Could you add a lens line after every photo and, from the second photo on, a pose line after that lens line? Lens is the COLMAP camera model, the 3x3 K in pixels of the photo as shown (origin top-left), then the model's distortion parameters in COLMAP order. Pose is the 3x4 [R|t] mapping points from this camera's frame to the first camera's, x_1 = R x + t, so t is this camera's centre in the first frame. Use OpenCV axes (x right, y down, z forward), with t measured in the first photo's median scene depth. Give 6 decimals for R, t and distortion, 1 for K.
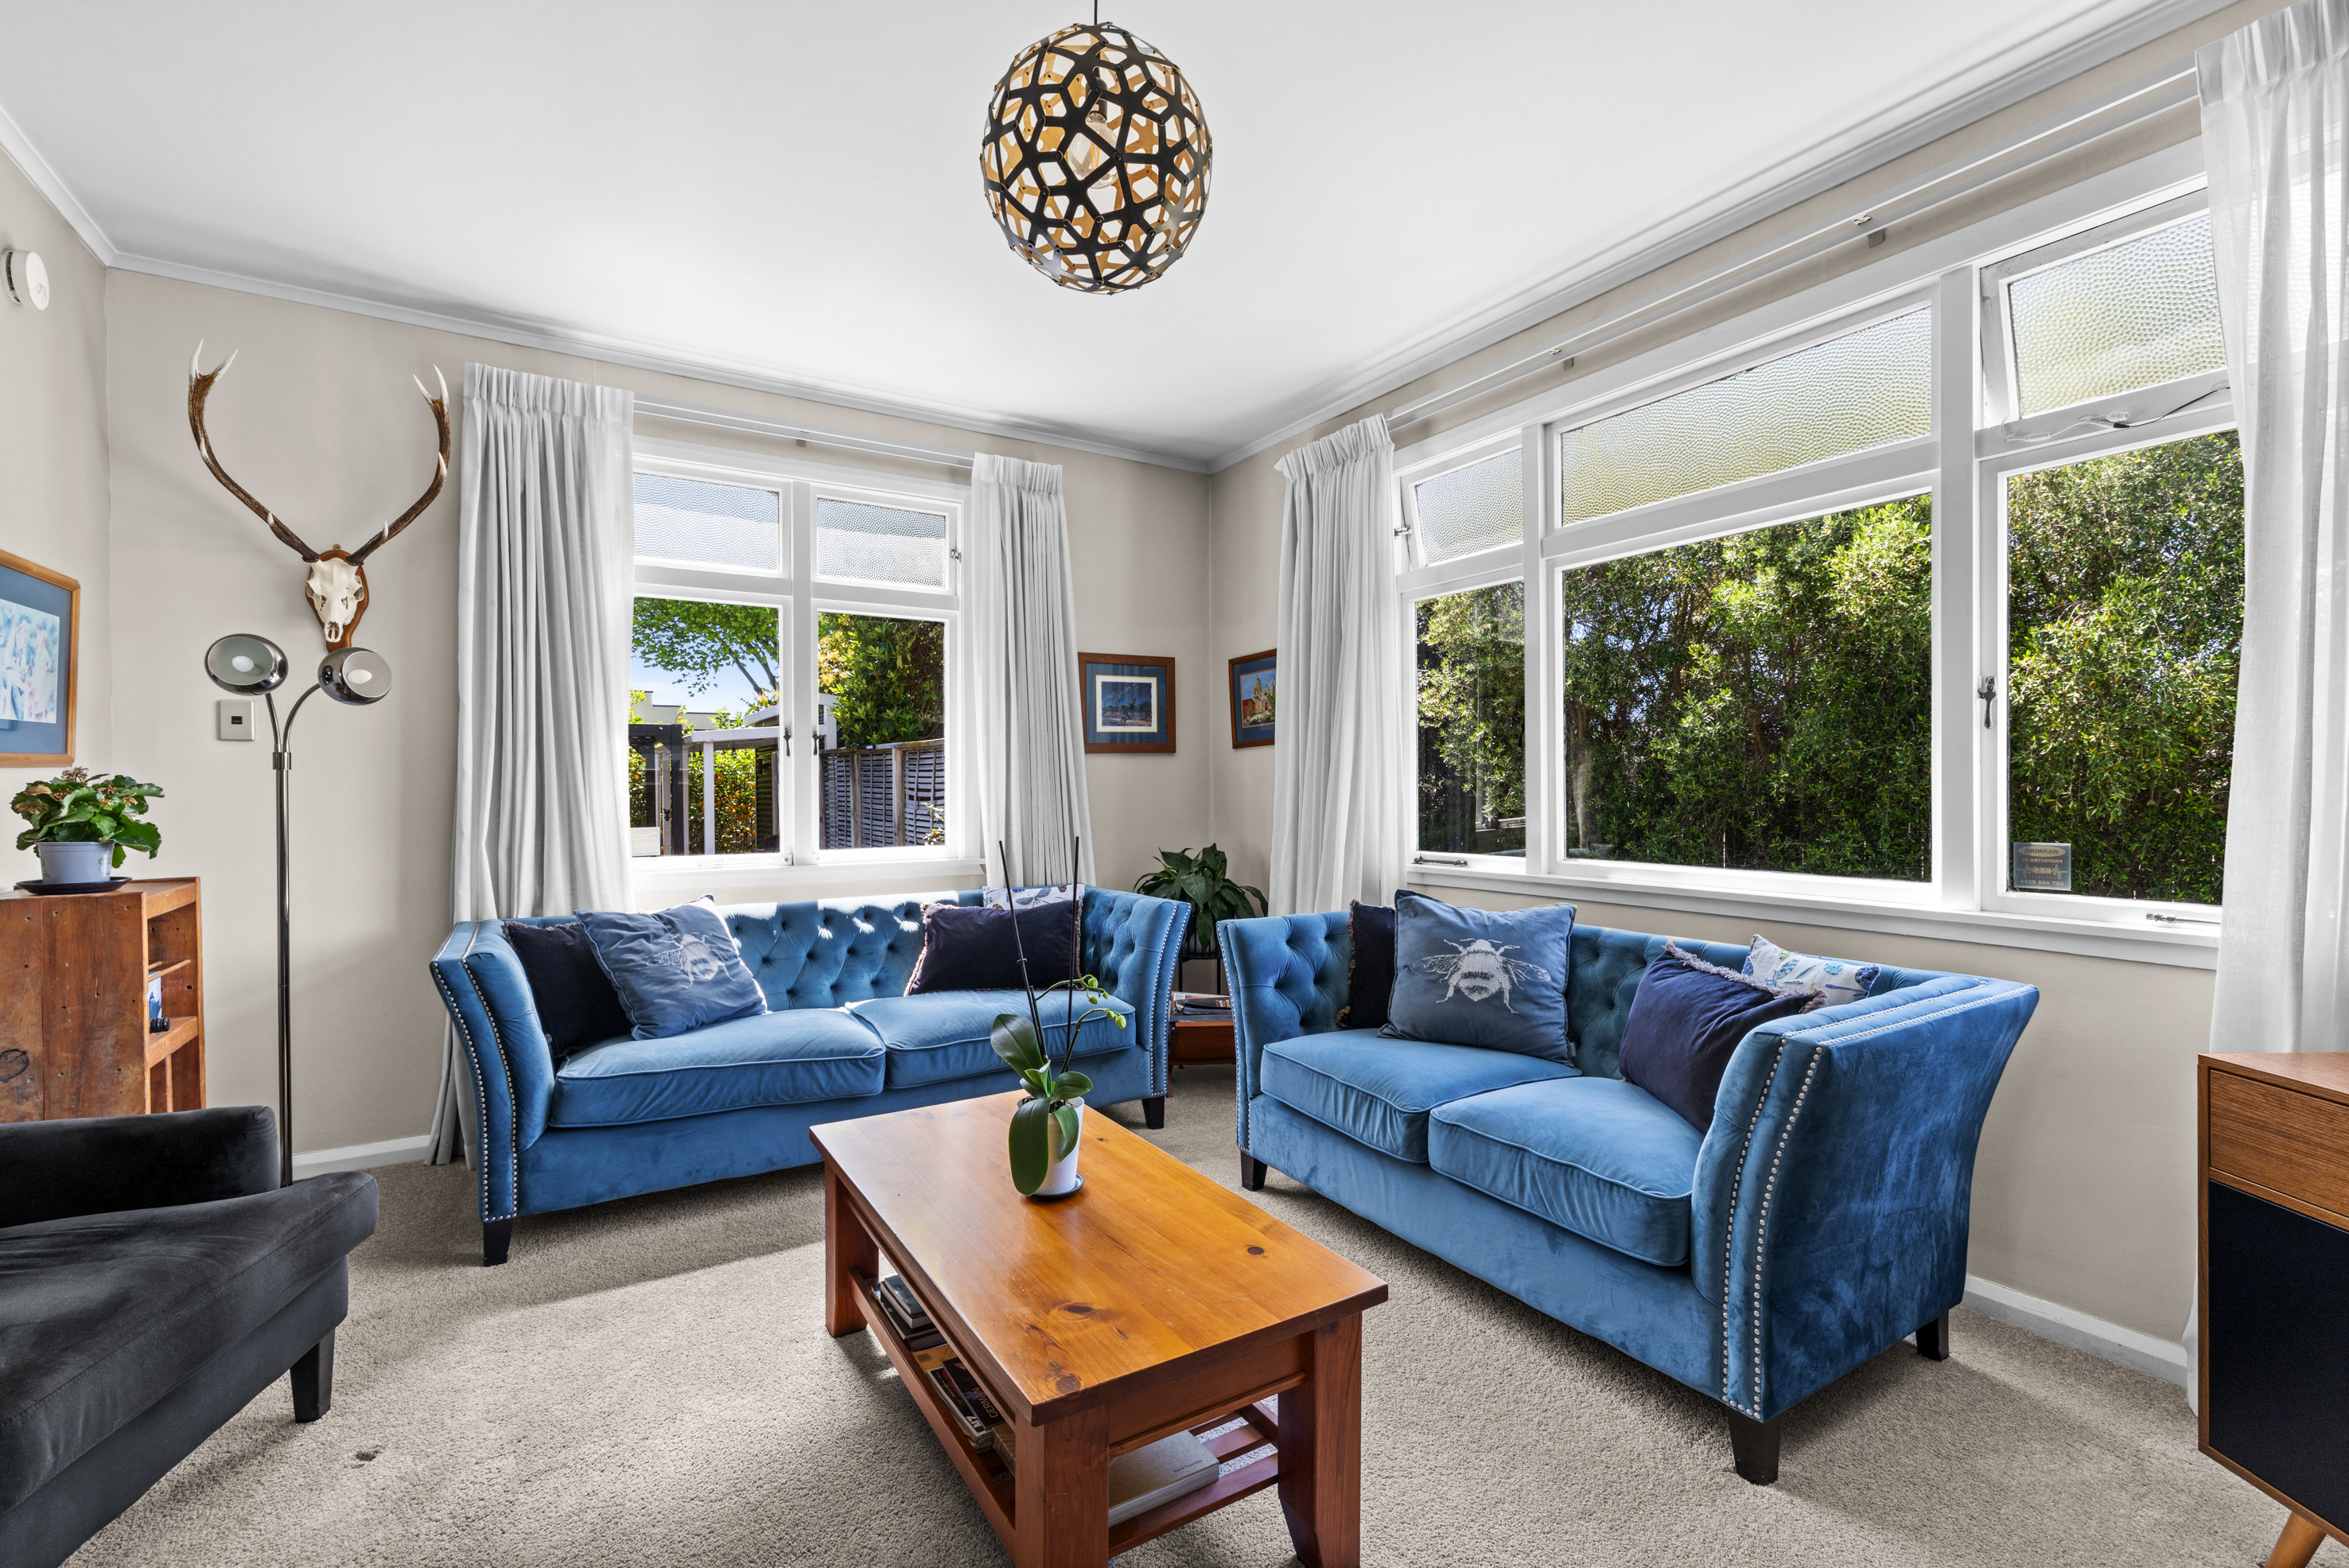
lens RADIAL K [[1027.0, 0, 1192.3], [0, 1027.0, 792.2], [0, 0, 1]] dist [-0.003632, 0.003091]
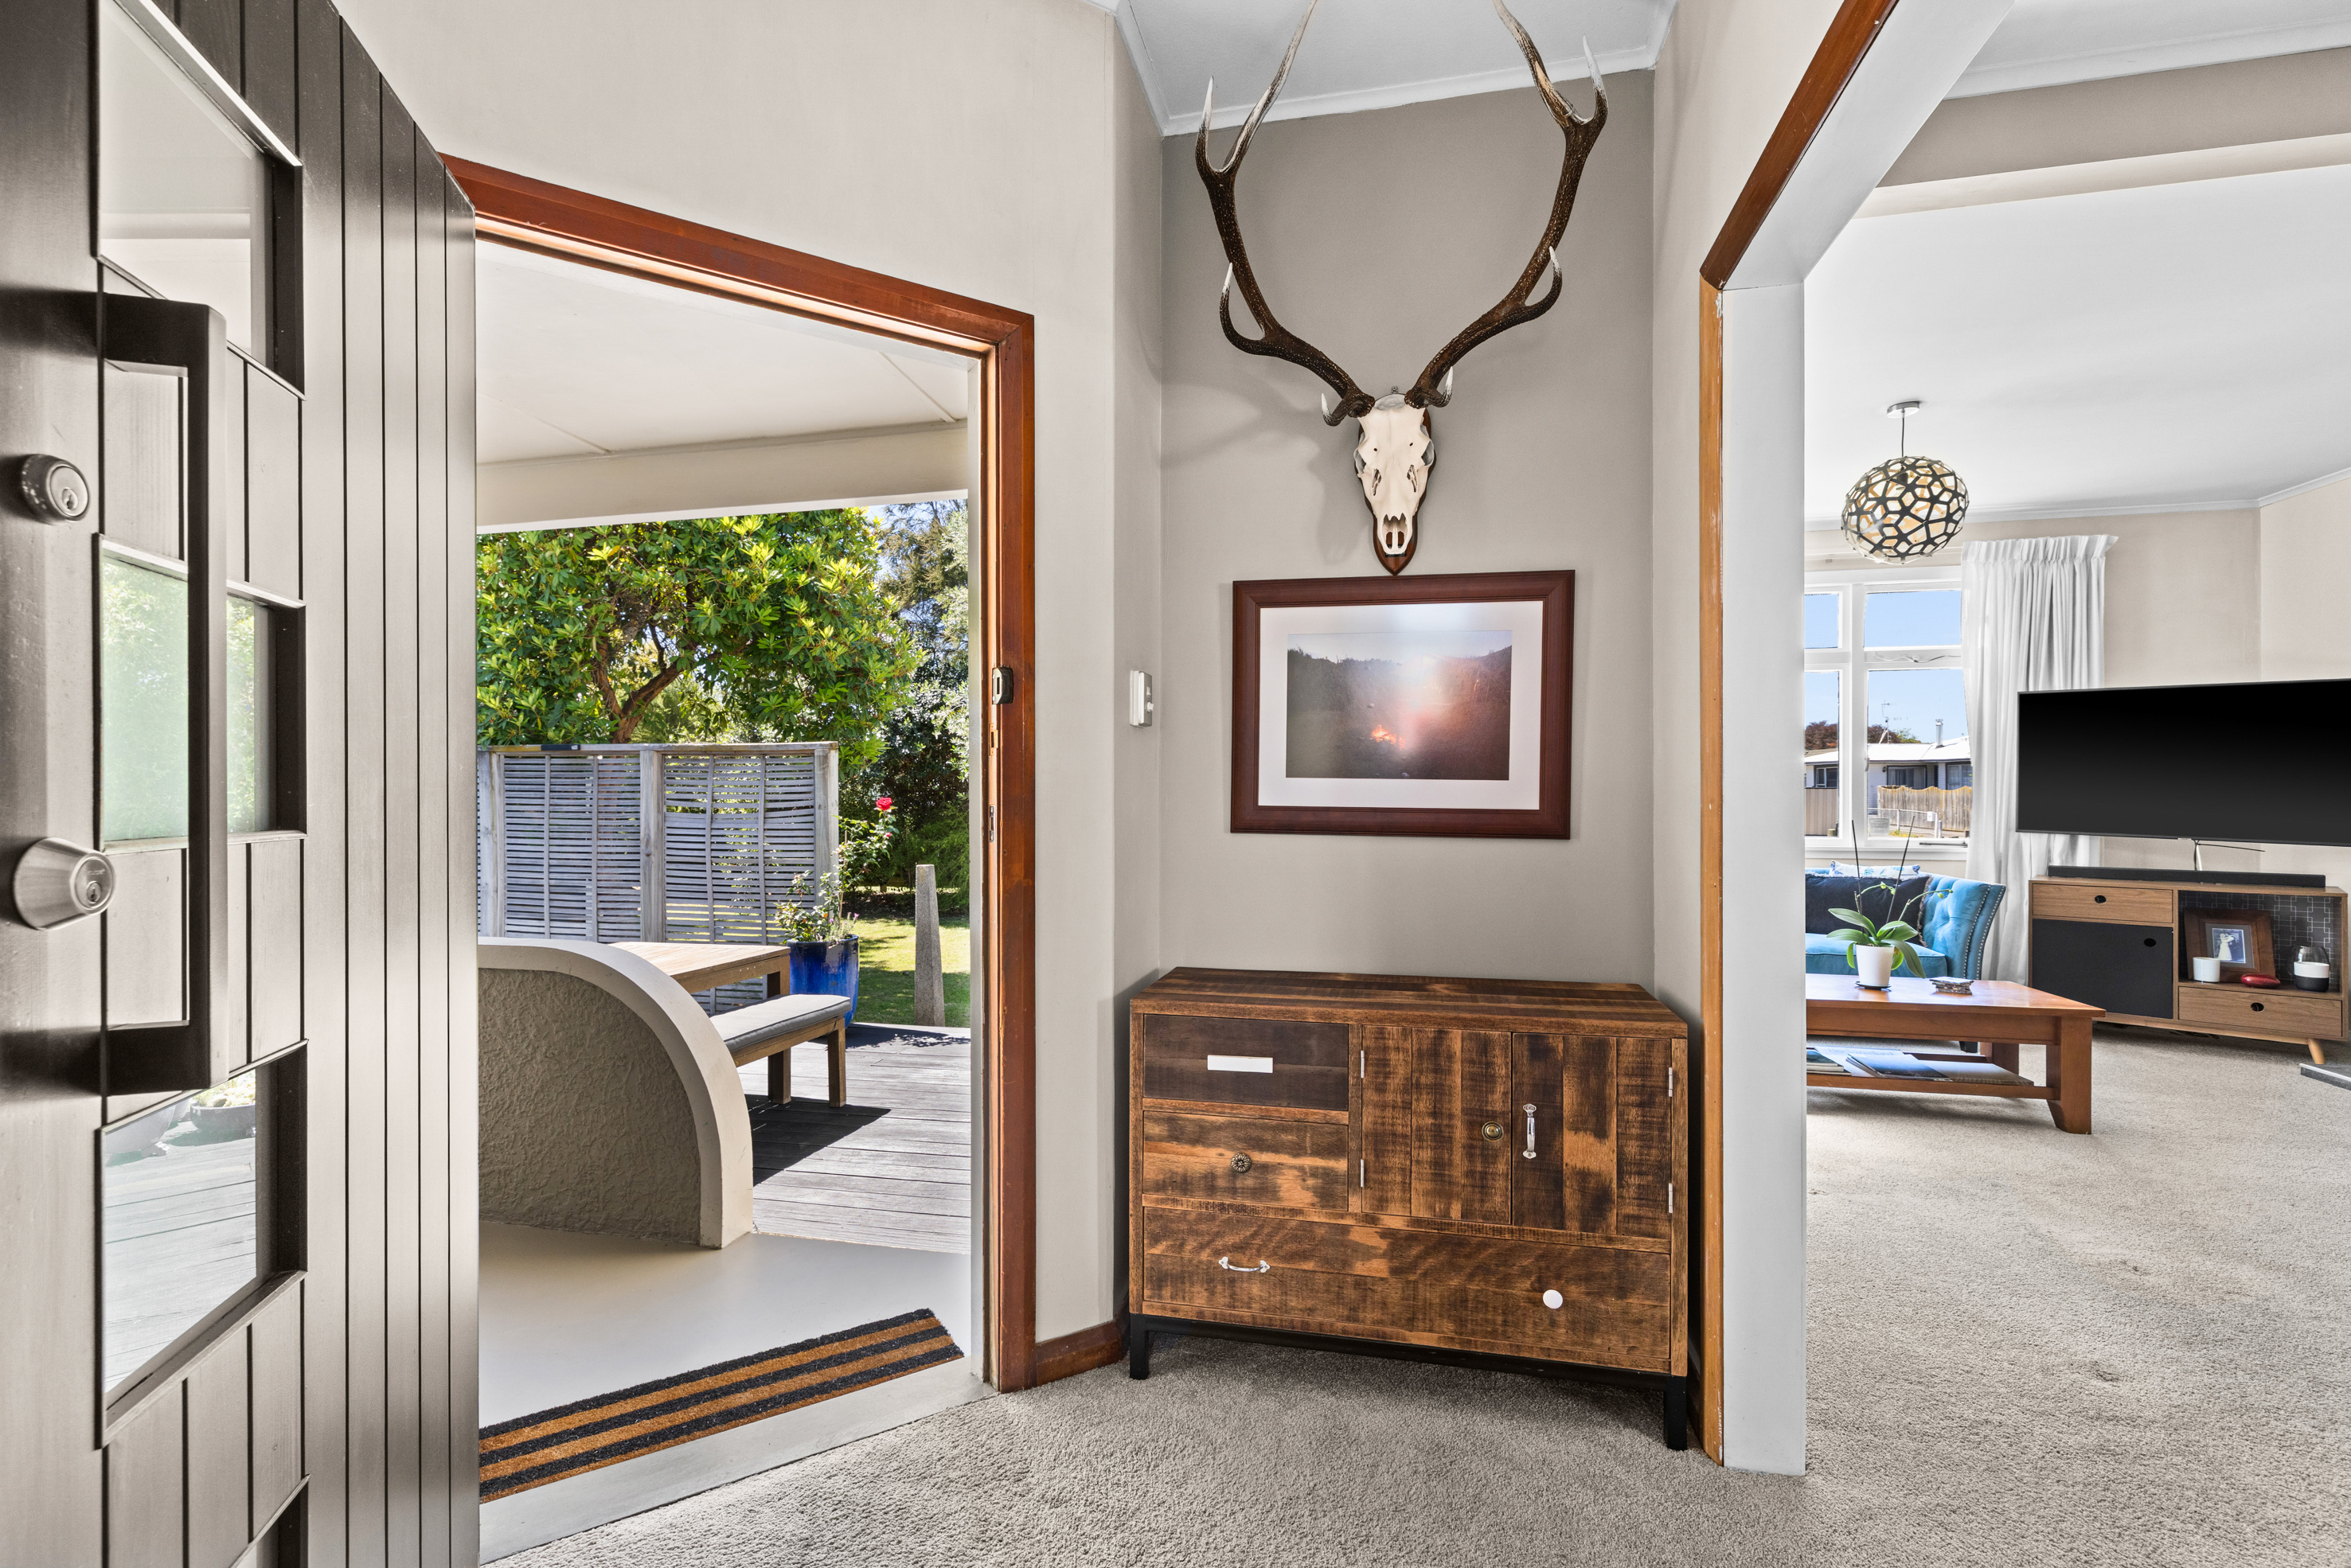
lens RADIAL K [[1027.7, 0, 1165.9], [0, 1027.7, 802.6], [0, 0, 1]] dist [-0.003632, 0.003091]
pose [[0.708125, -0.000016, 0.706087, -1.353944], [0.003318, 0.999989, -0.003306, 0.008129], [-0.706079, 0.004684, 0.708118, 0.275401]]
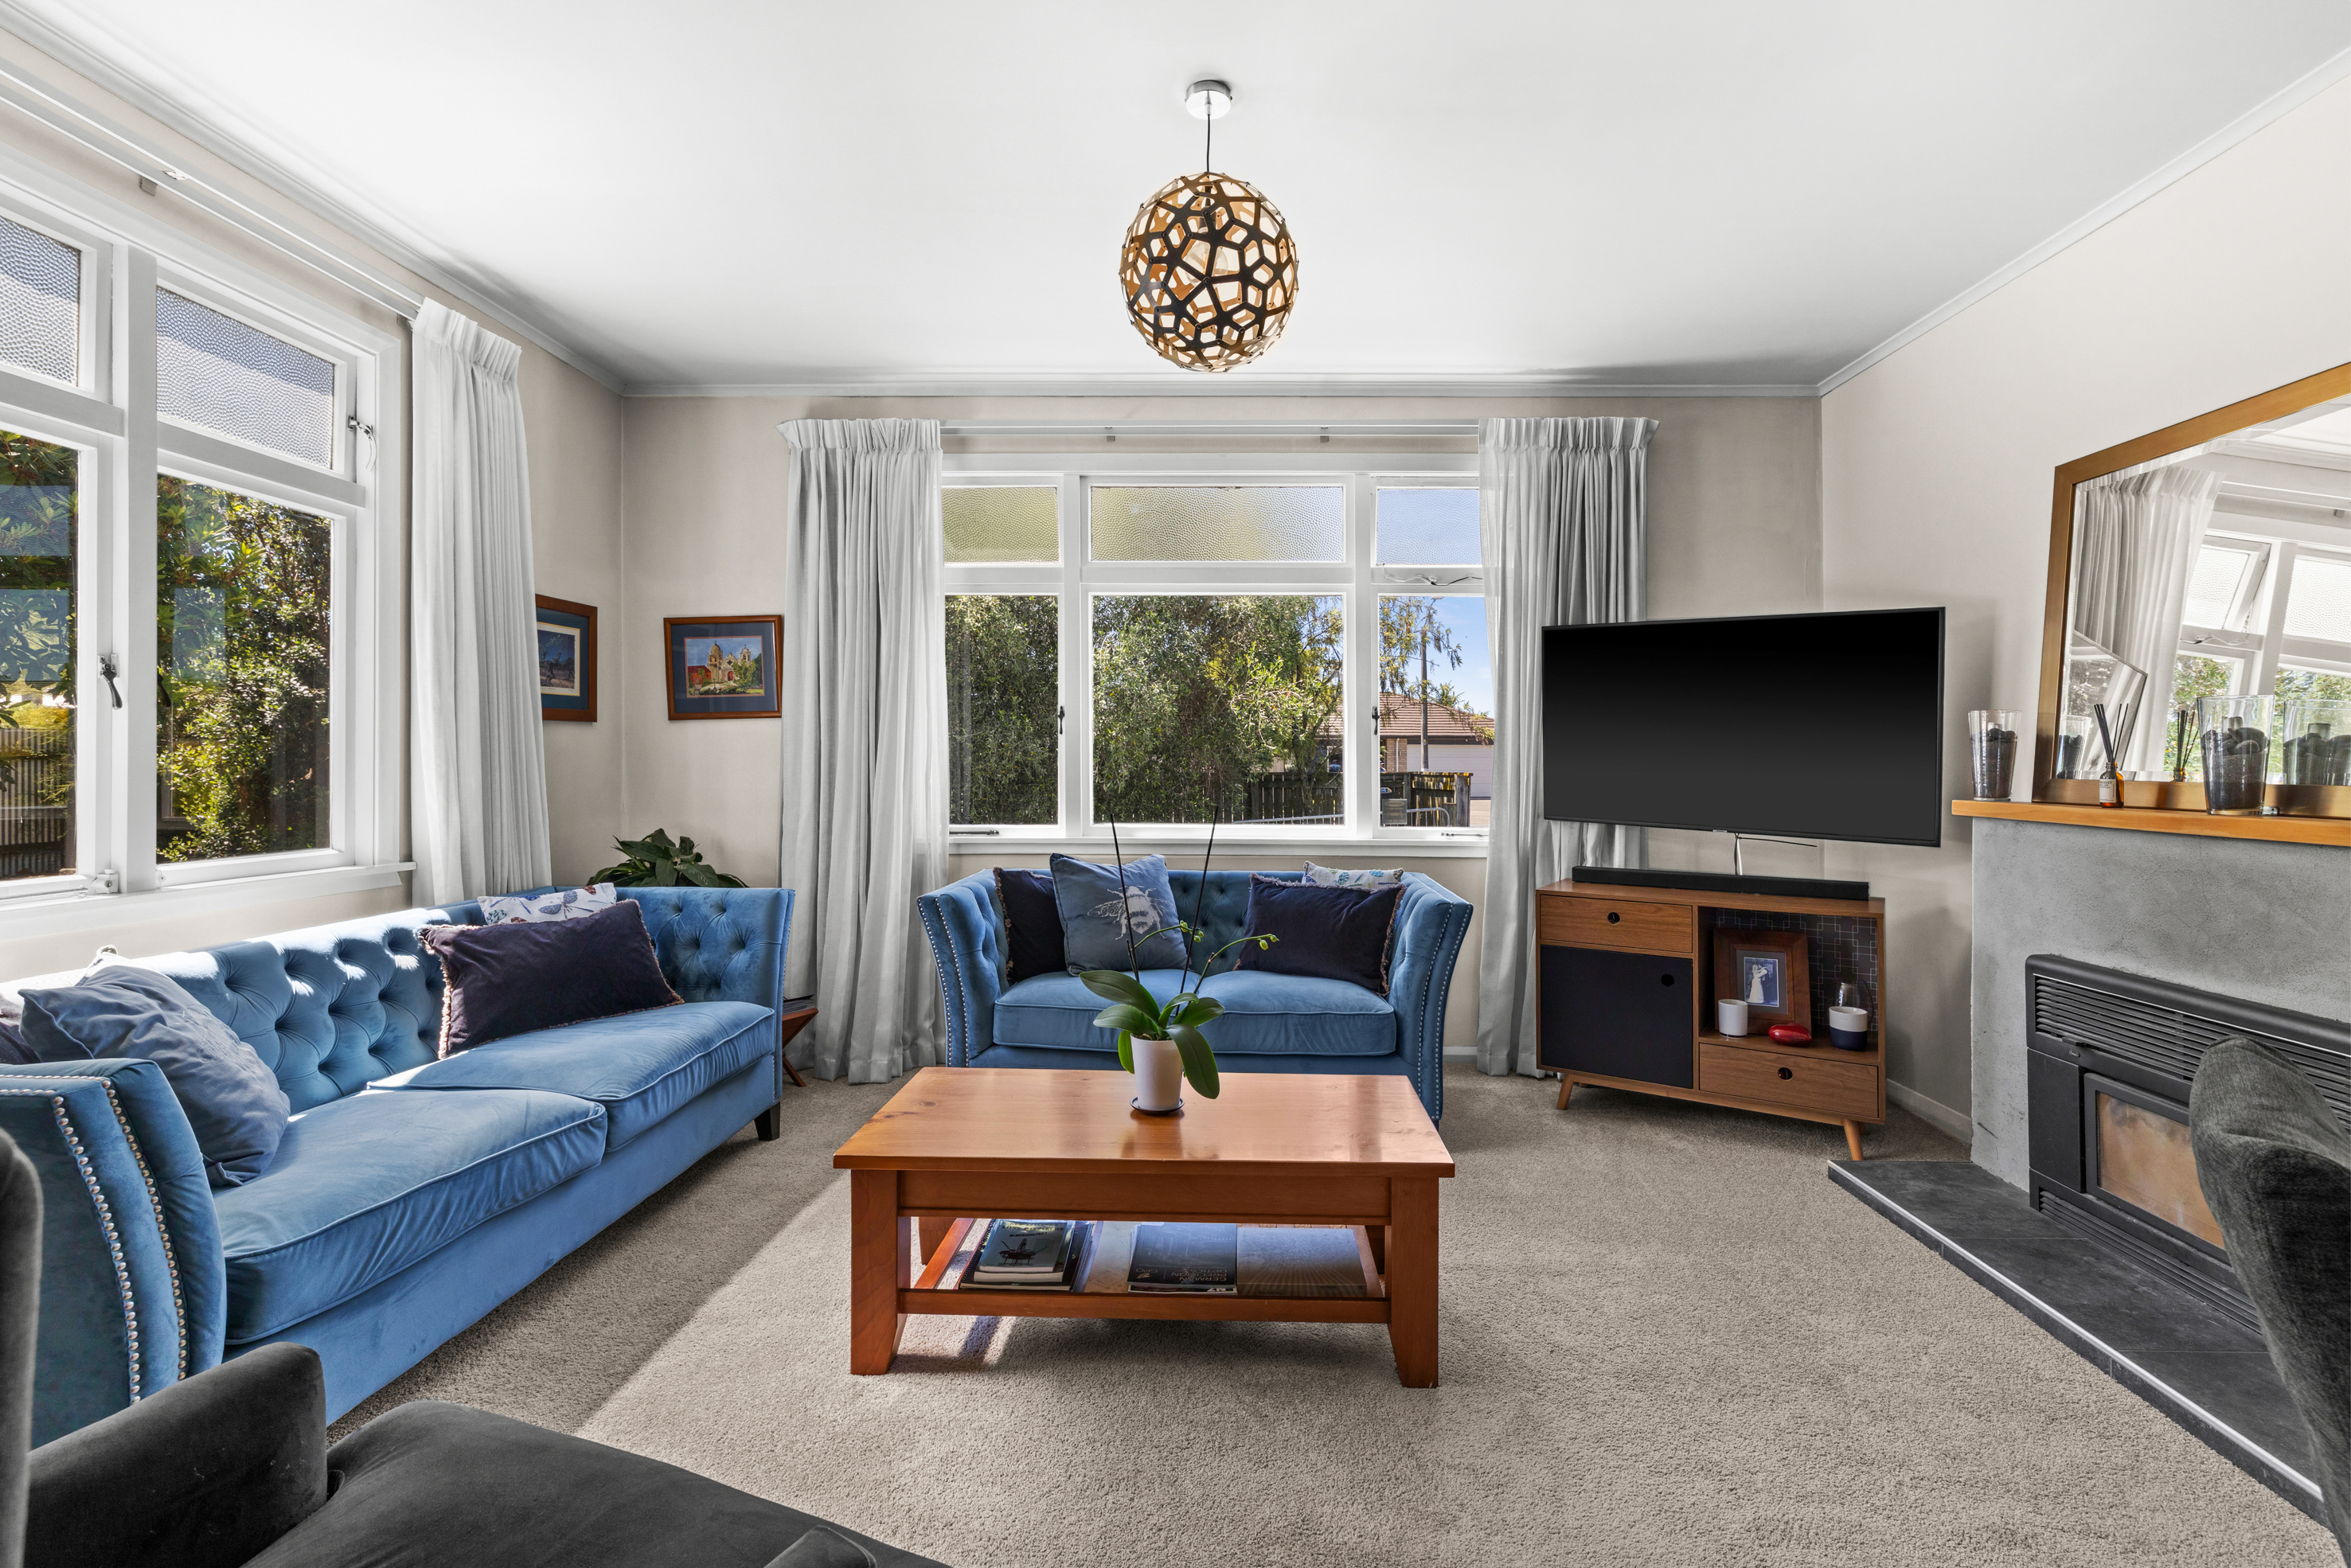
lens RADIAL K [[1049.4, 0, 1232.8], [0, 1049.4, 757.1], [0, 0, 1]] dist [-0.000495, 0.000955]
pose [[0.542660, 0.011349, 0.839876, -0.553595], [-0.002203, 0.999925, -0.012089, -0.001337], [-0.839950, 0.004709, 0.542644, 0.134775]]
